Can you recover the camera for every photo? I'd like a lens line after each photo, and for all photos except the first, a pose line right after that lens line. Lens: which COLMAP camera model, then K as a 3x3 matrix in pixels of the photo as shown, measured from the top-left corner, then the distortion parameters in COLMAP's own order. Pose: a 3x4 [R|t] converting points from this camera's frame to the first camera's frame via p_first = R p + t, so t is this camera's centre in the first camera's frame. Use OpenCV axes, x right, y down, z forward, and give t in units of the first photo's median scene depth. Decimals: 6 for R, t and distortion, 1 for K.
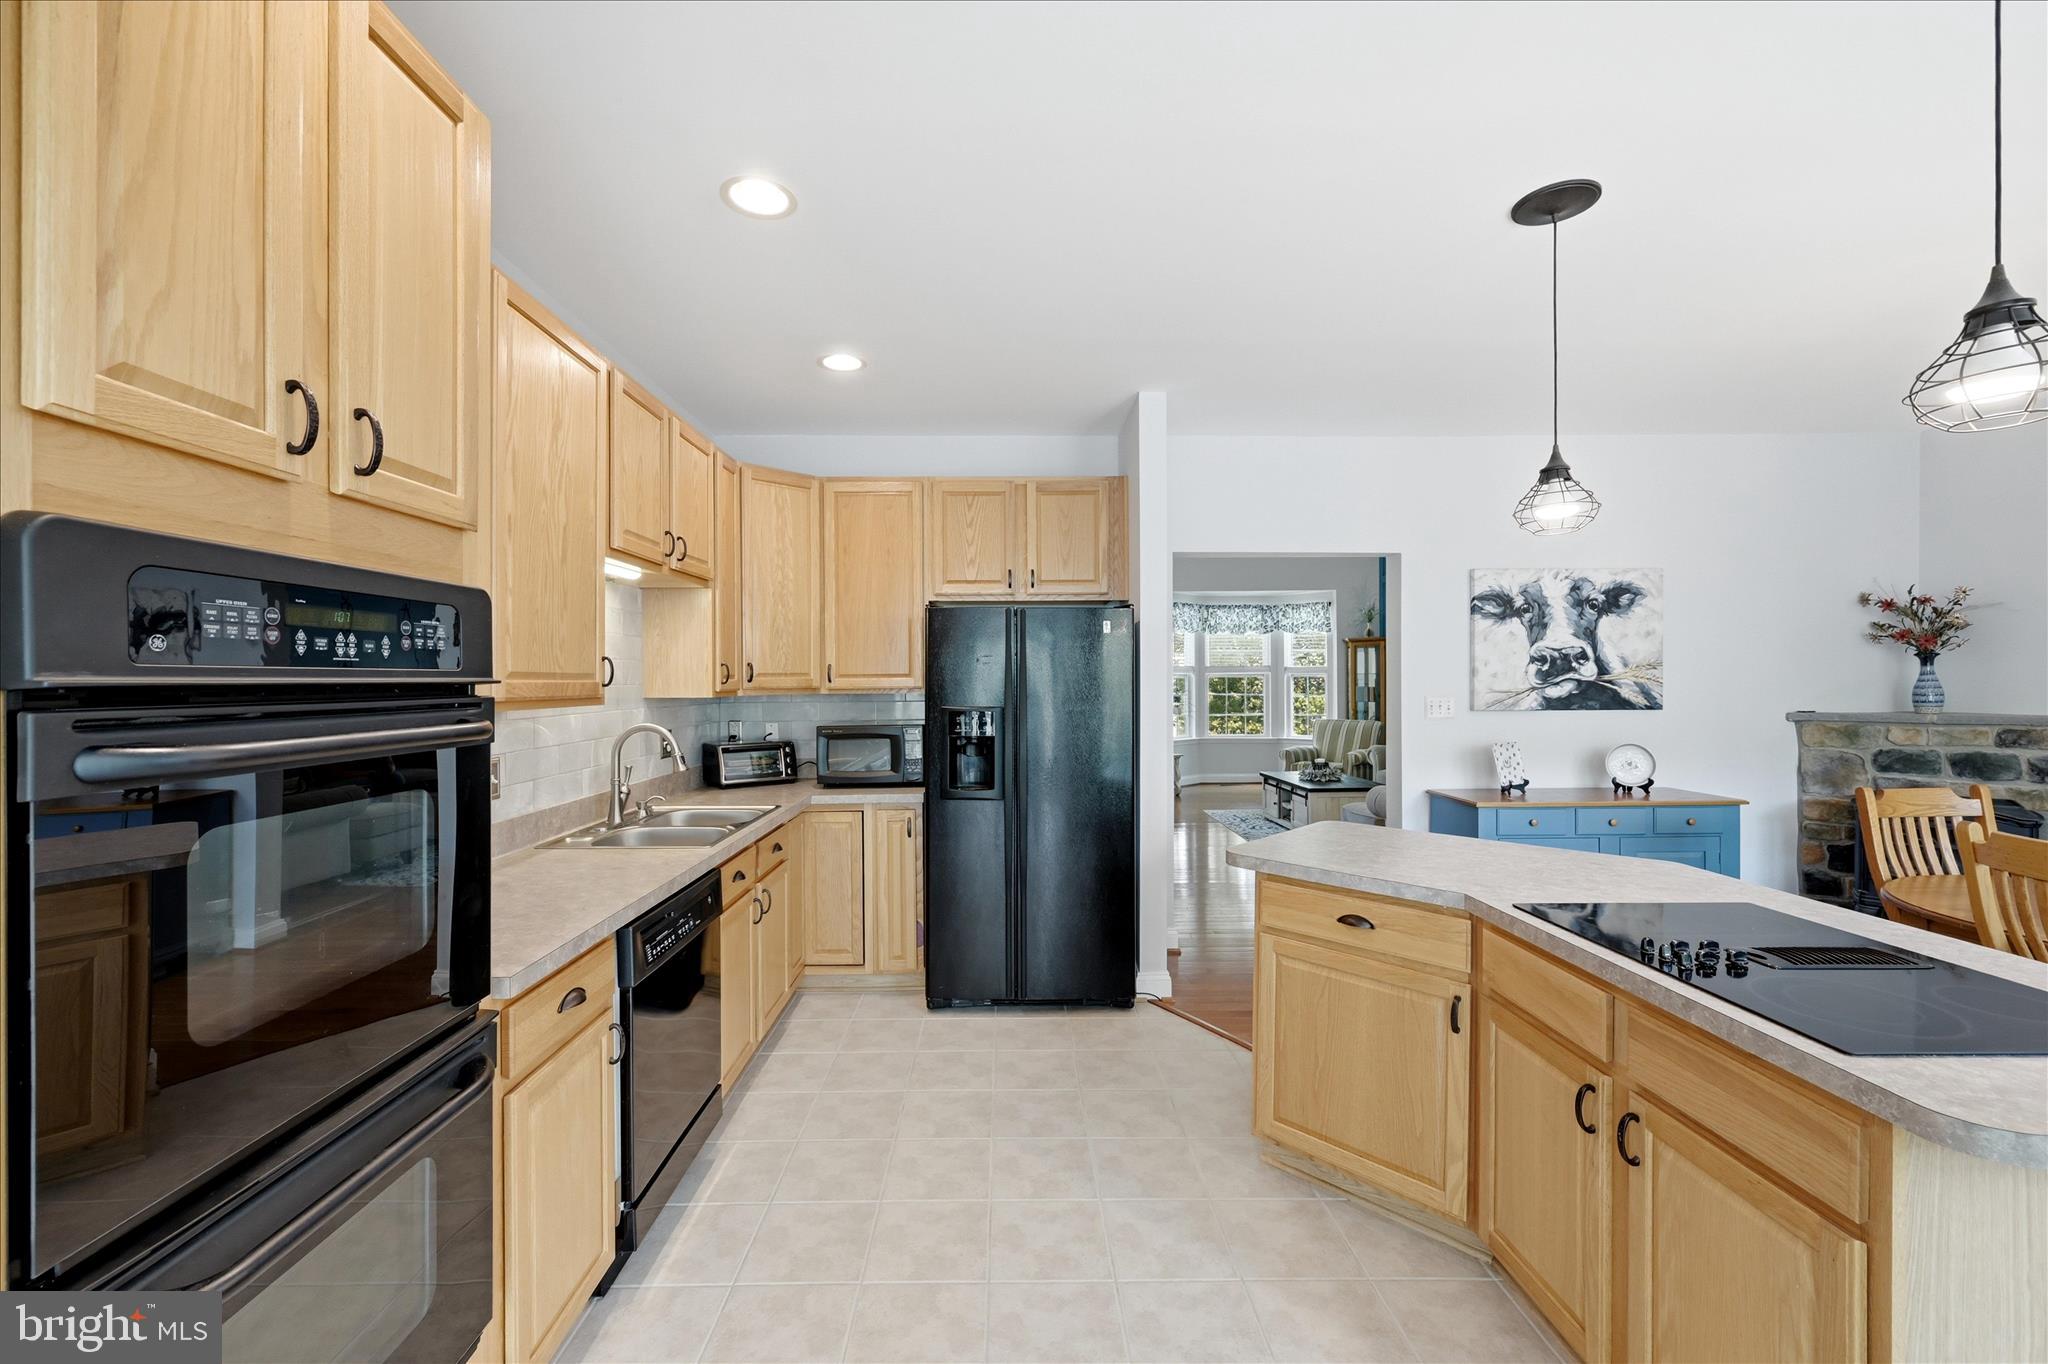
lens RADIAL K [[827.2, 0, 1014.8], [0, 827.2, 687.3], [0, 0, 1]] dist [0.000132, 0.003264]
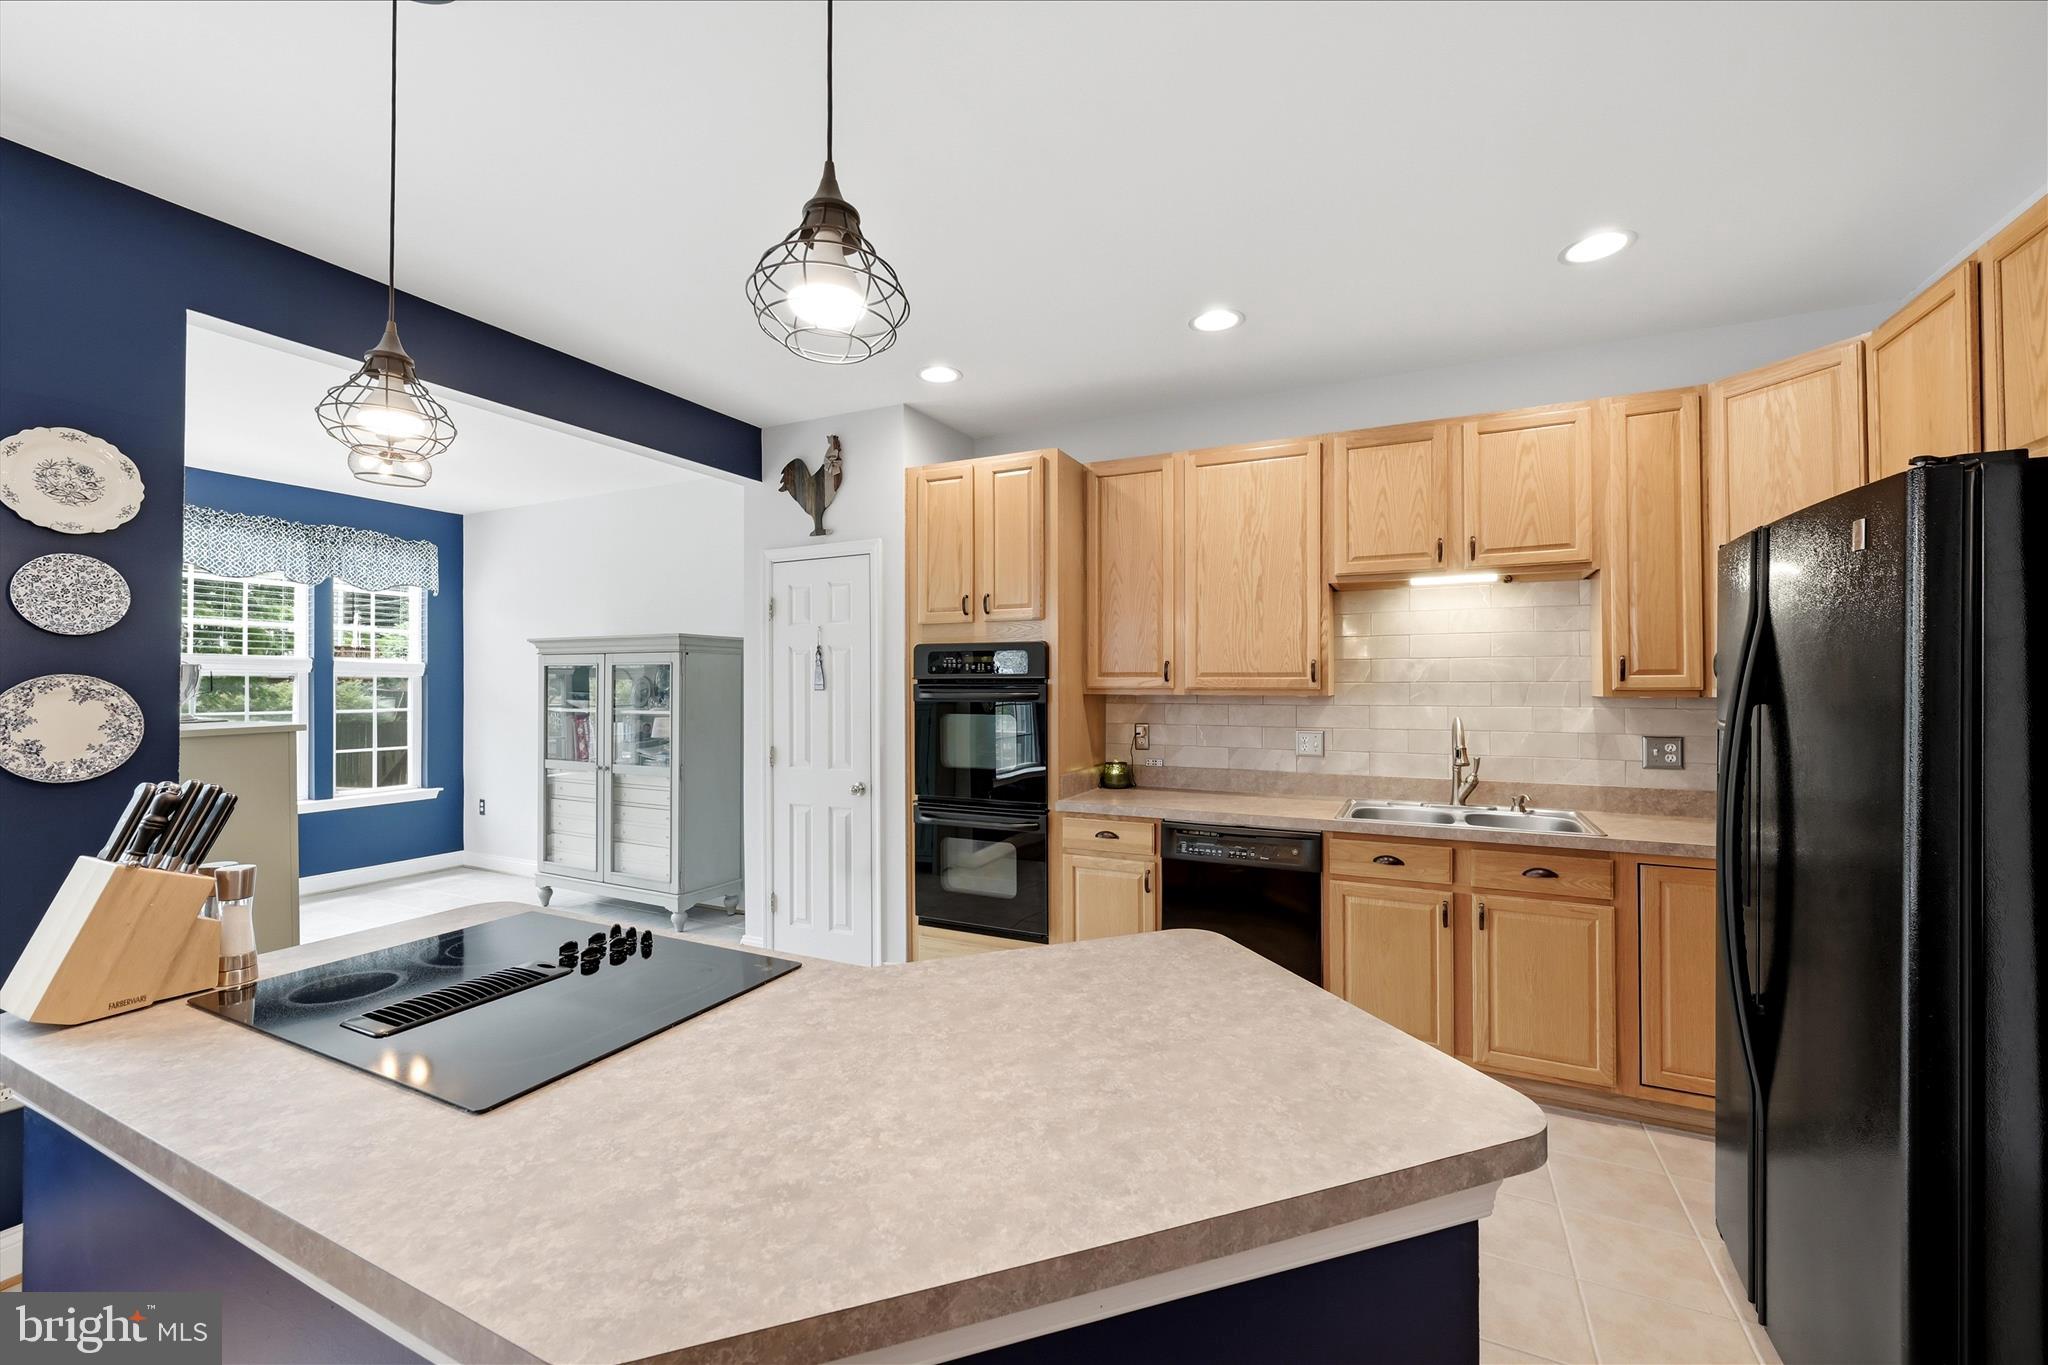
lens RADIAL K [[819.6, 0, 1018.6], [0, 819.6, 683.1], [0, 0, 1]] dist [-0.000672, 0.000053]
pose [[-0.459926, -0.000263, -0.887957, 1.016314], [-0.008450, 0.999956, 0.004080, -0.000395], [0.887917, 0.009379, -0.459908, 1.312206]]
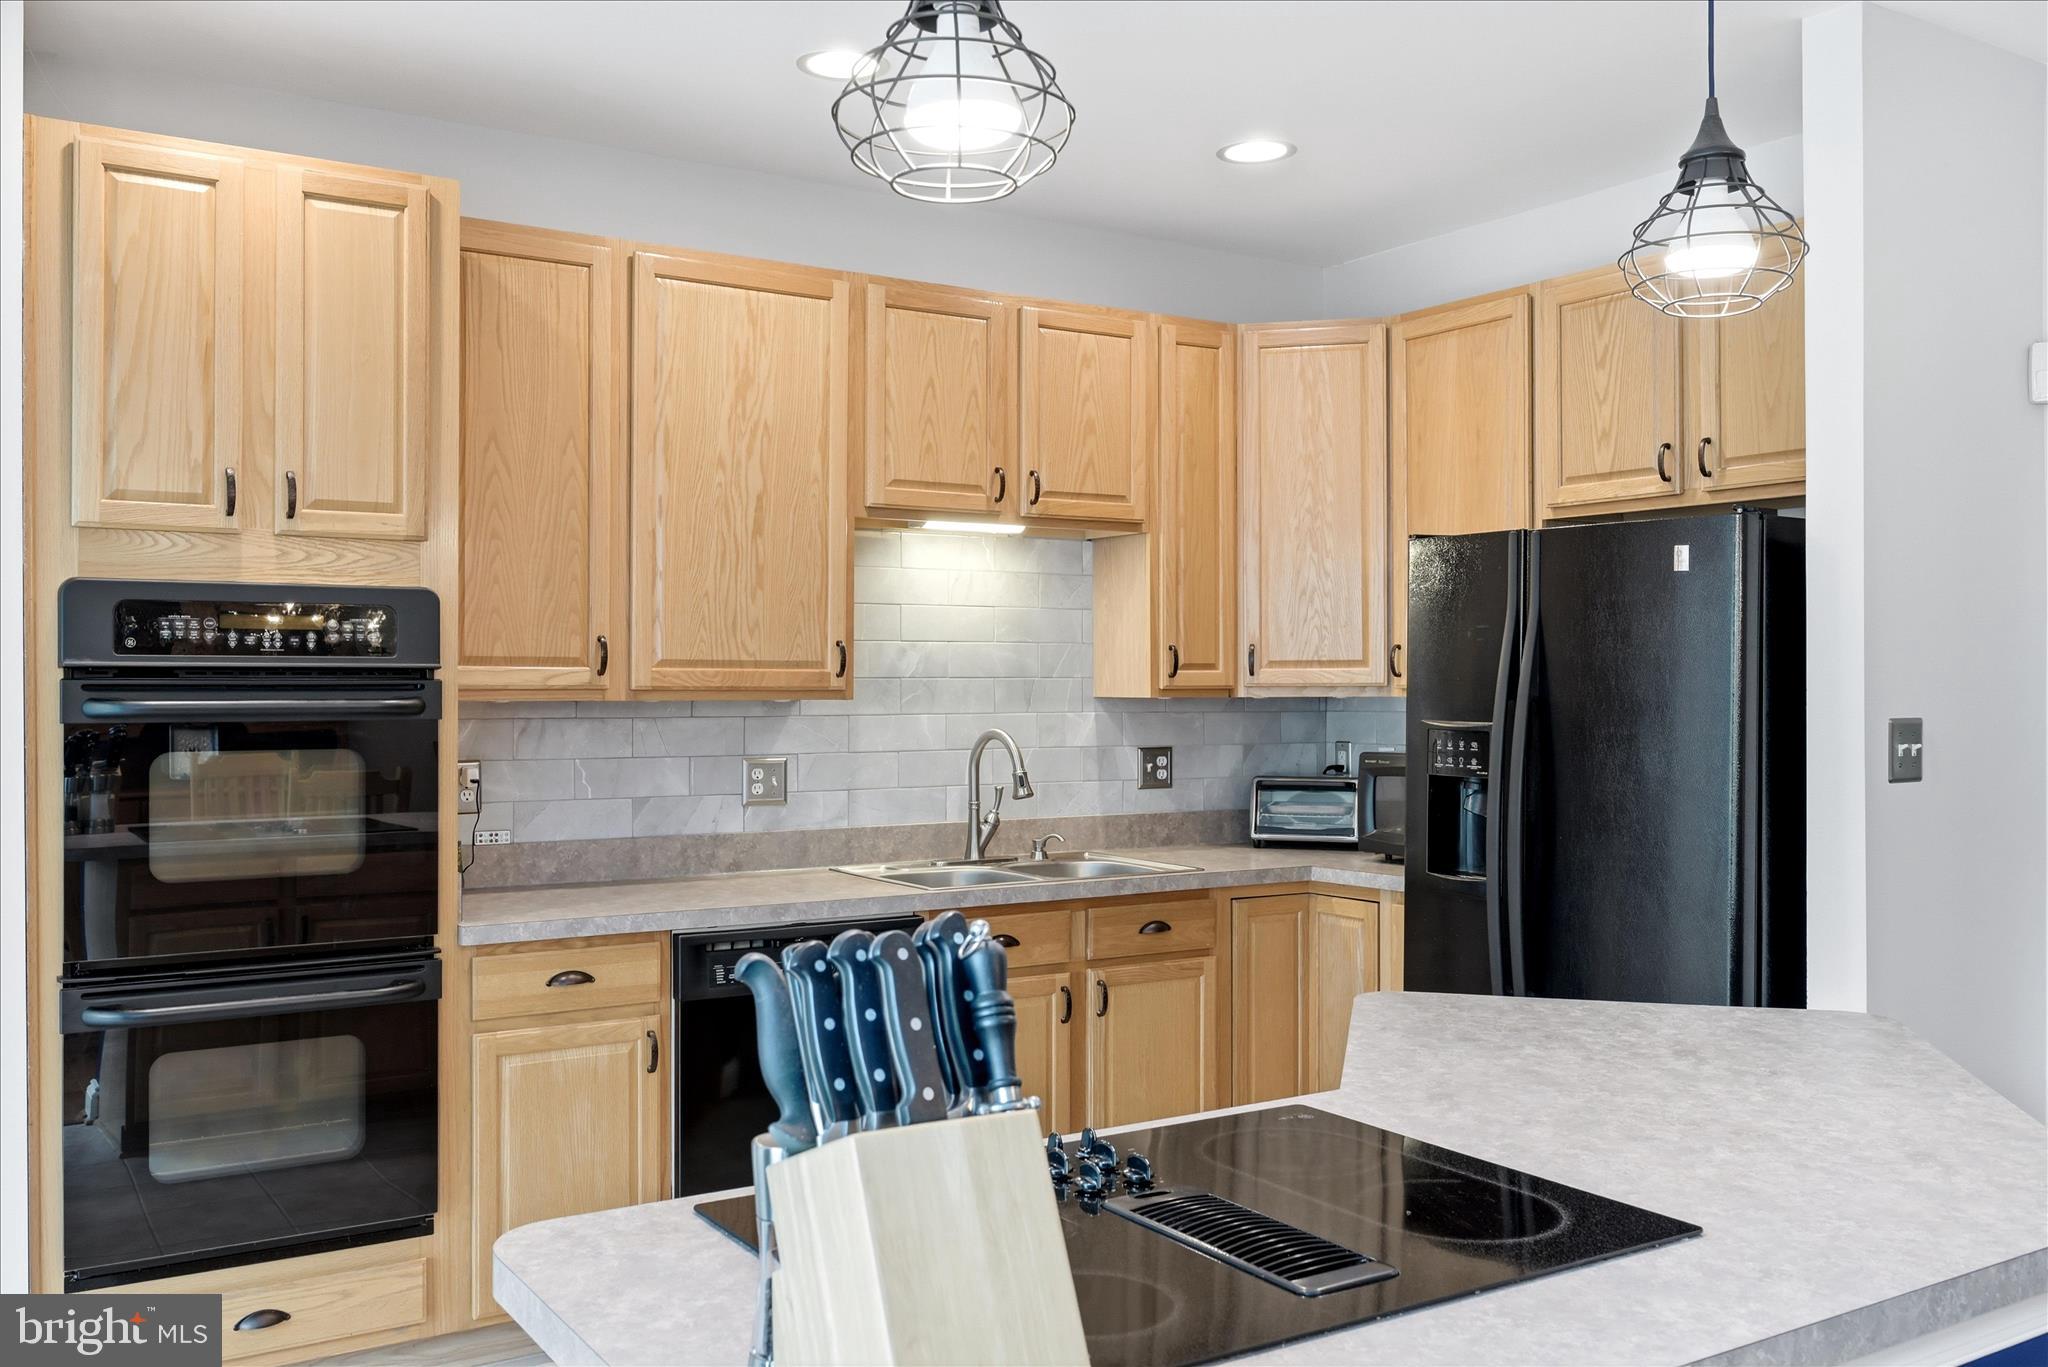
lens RADIAL K [[1805.7, 0, 1012.0], [0, 1805.7, 708.9], [0, 0, 1]] dist [-0.006081, 0.005242]
pose [[0.522871, 0.016211, -0.852258, 1.248135], [-0.011615, 0.999862, 0.011892, 0.007991], [0.852333, 0.003680, 0.522987, 0.226198]]
